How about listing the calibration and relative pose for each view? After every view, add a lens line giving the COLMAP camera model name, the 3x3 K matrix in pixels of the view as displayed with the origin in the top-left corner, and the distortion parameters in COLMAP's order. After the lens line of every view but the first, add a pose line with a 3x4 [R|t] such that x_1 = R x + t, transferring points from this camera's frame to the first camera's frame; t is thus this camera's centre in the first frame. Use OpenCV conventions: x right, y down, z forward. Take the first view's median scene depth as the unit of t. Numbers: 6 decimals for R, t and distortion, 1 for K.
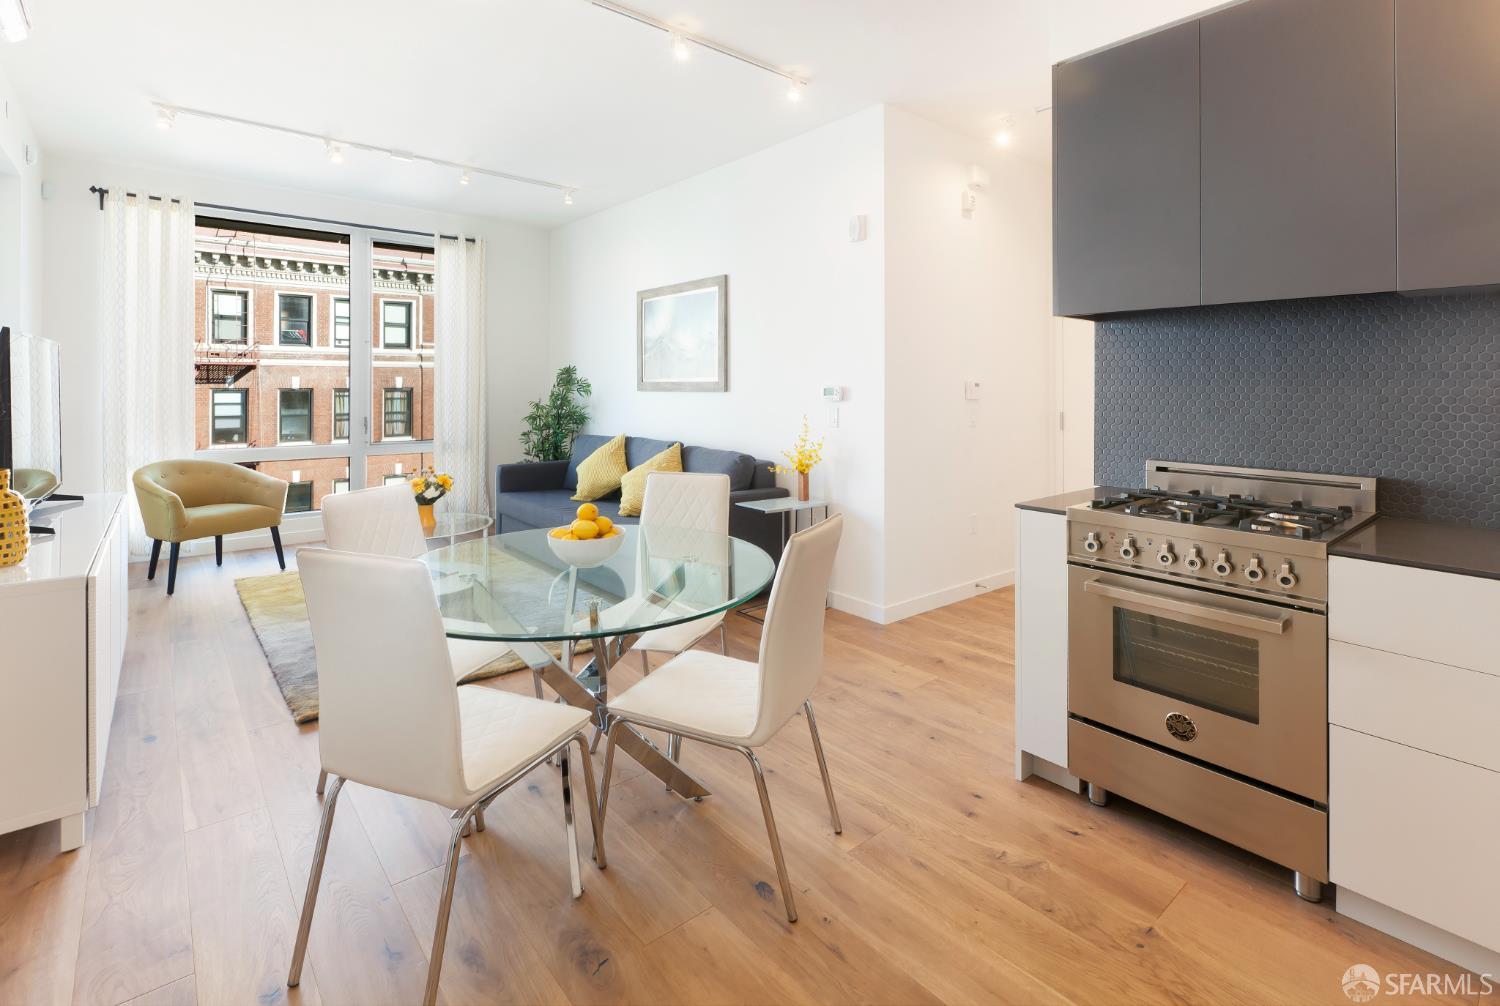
lens RADIAL K [[687.1, 0, 744.6], [0, 687.1, 394.1], [0, 0, 1]] dist [0.005984, -0.000195]
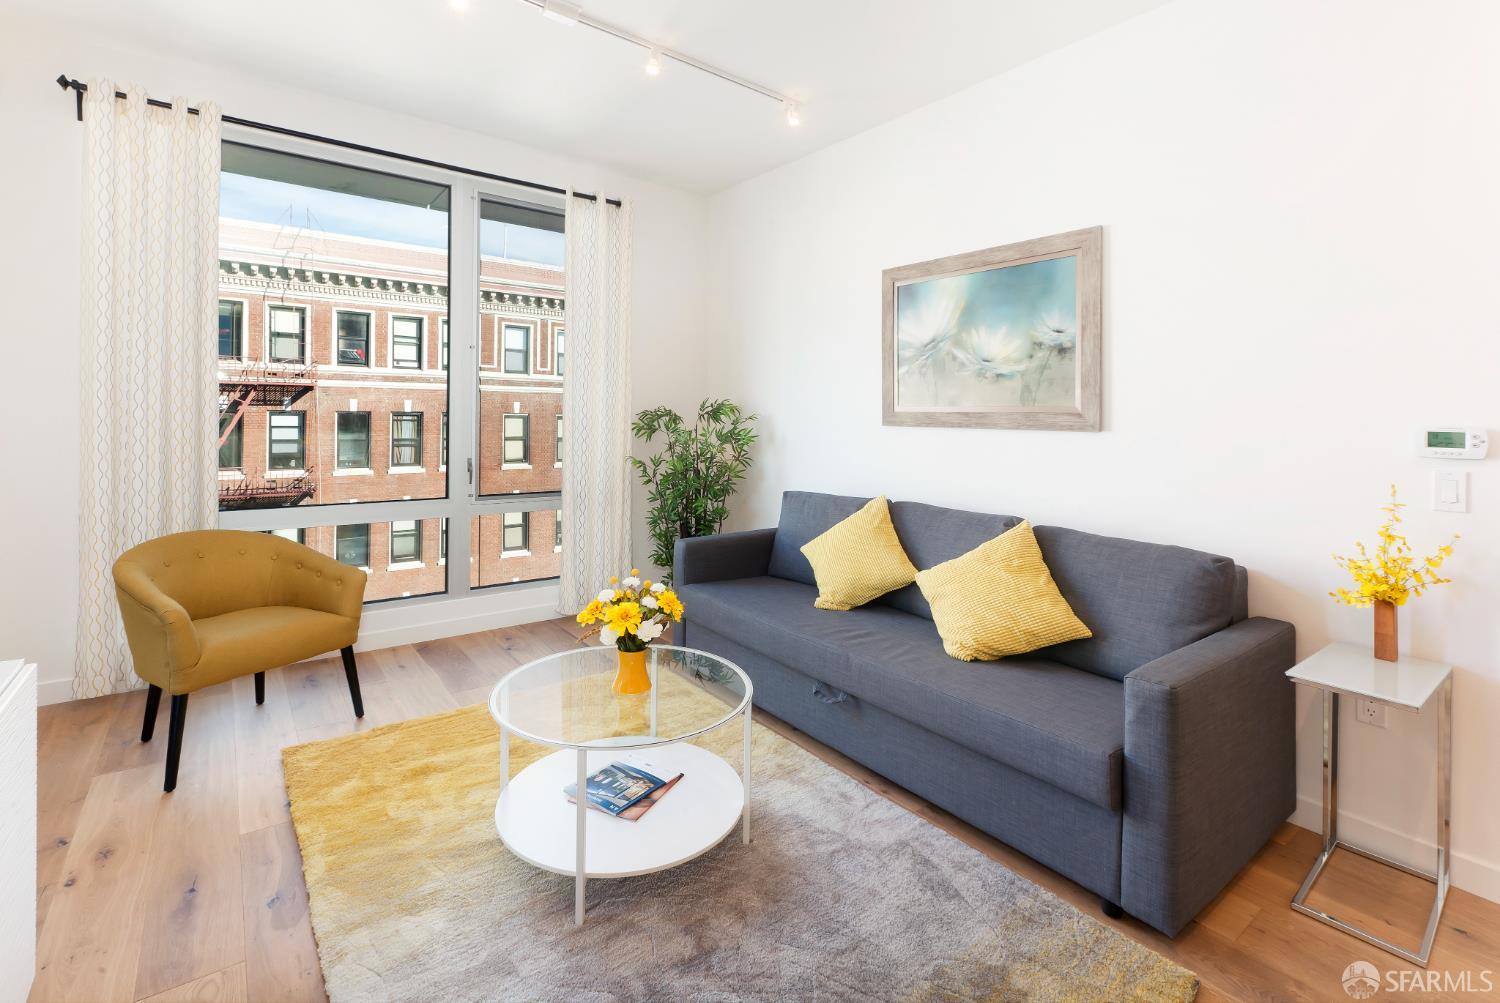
lens RADIAL K [[687.1, 0, 726.0], [0, 687.1, 433.0], [0, 0, 1]] dist [0.005984, -0.000195]
pose [[0.997026, 0.014961, -0.075606, -0.079387], [-0.013703, 0.999759, 0.017125, -0.002103], [0.075844, -0.016038, 0.996991, 0.109919]]
